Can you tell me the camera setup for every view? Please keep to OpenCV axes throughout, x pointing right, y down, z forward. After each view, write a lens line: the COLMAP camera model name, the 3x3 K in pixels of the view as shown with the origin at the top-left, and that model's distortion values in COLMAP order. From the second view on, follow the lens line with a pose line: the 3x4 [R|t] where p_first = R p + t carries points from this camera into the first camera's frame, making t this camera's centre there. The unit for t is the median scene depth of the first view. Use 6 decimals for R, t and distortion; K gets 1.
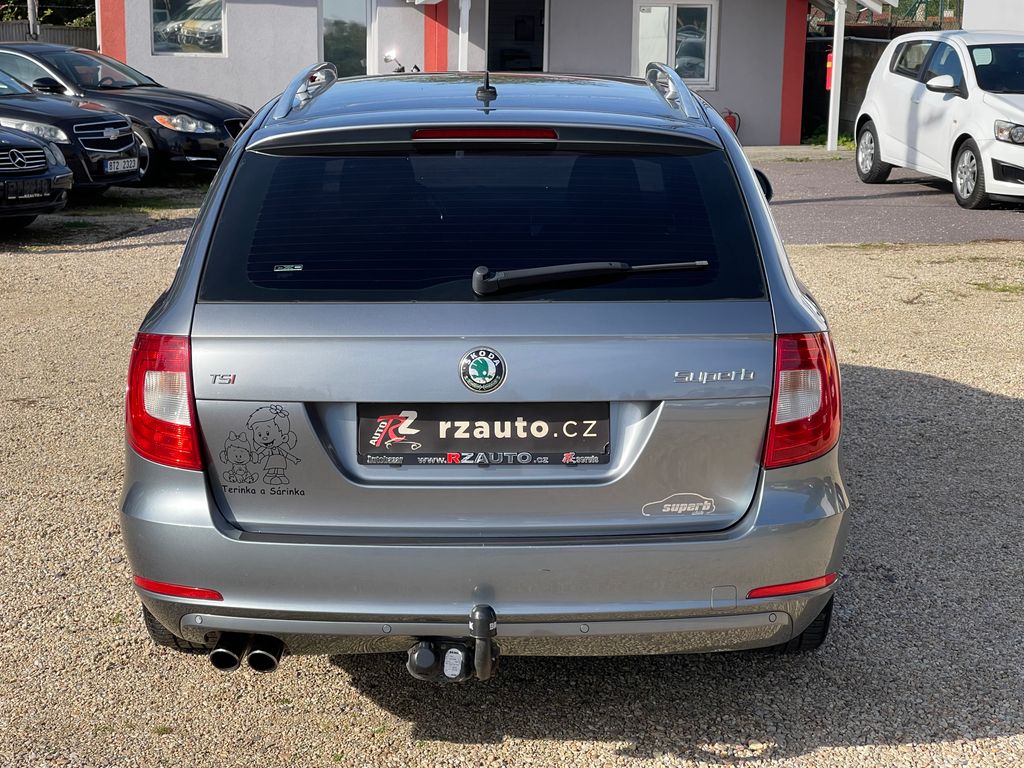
lens RADIAL K [[1976.3, 0, 512.0], [0, 1976.3, 384.0], [0, 0, 1]] dist [0.020025, 0.013707]
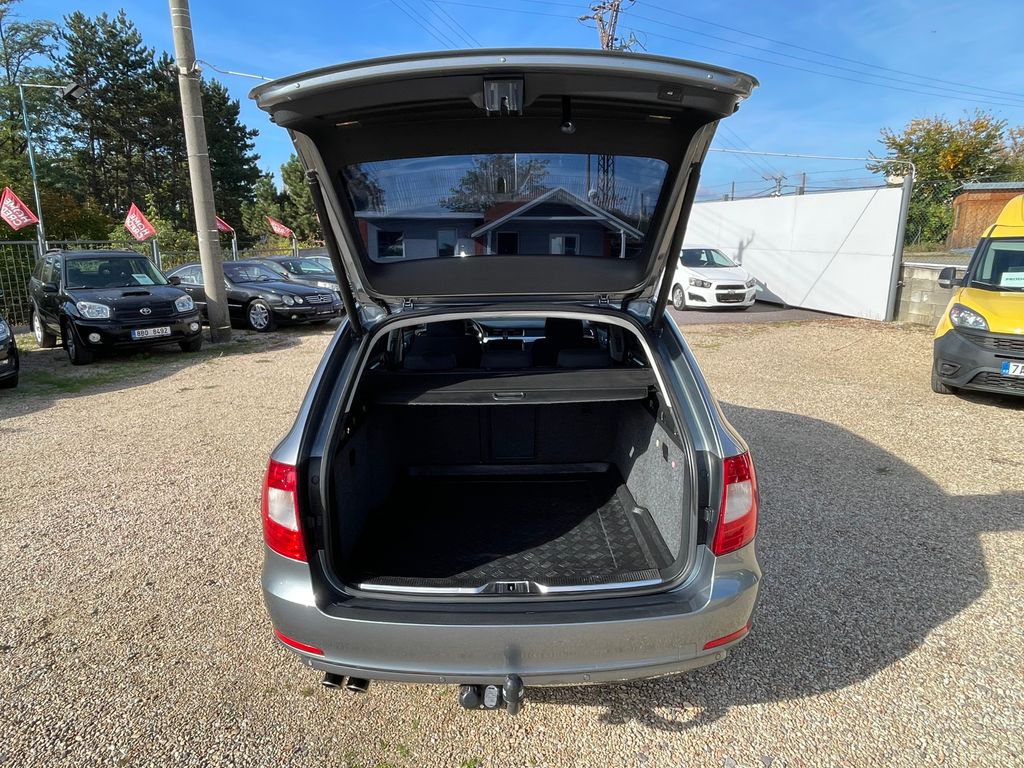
lens RADIAL K [[619.8, 0, 512.0], [0, 619.8, 384.0], [0, 0, 1]] dist [-0.000966, -0.003381]
pose [[0.999821, -0.016432, 0.009411, -0.014228], [0.016038, 0.999047, 0.040587, -0.089116], [-0.010069, -0.040429, 0.999132, 0.523412]]
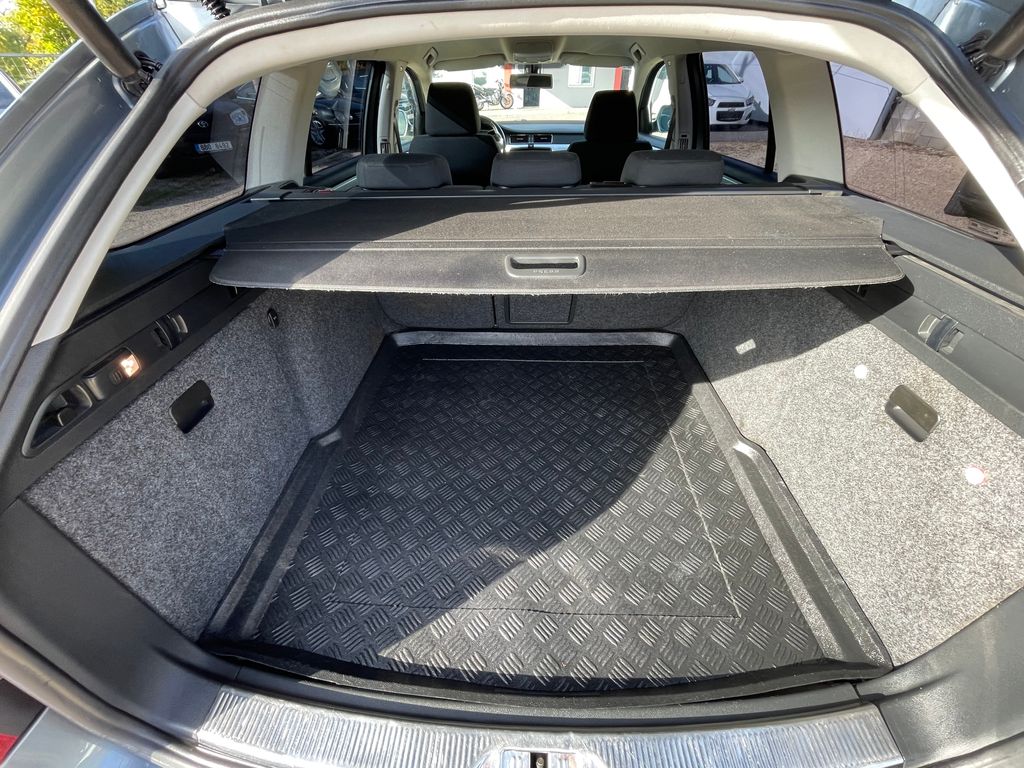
lens RADIAL K [[412.6, 0, 512.0], [0, 412.6, 384.0], [0, 0, 1]] dist [-0.003411, 0.000059]
pose [[0.999275, 0.006988, -0.037419, -0.016061], [0.010637, 0.892582, 0.450759, -0.086553], [0.036549, -0.450830, 0.891861, 0.767543]]
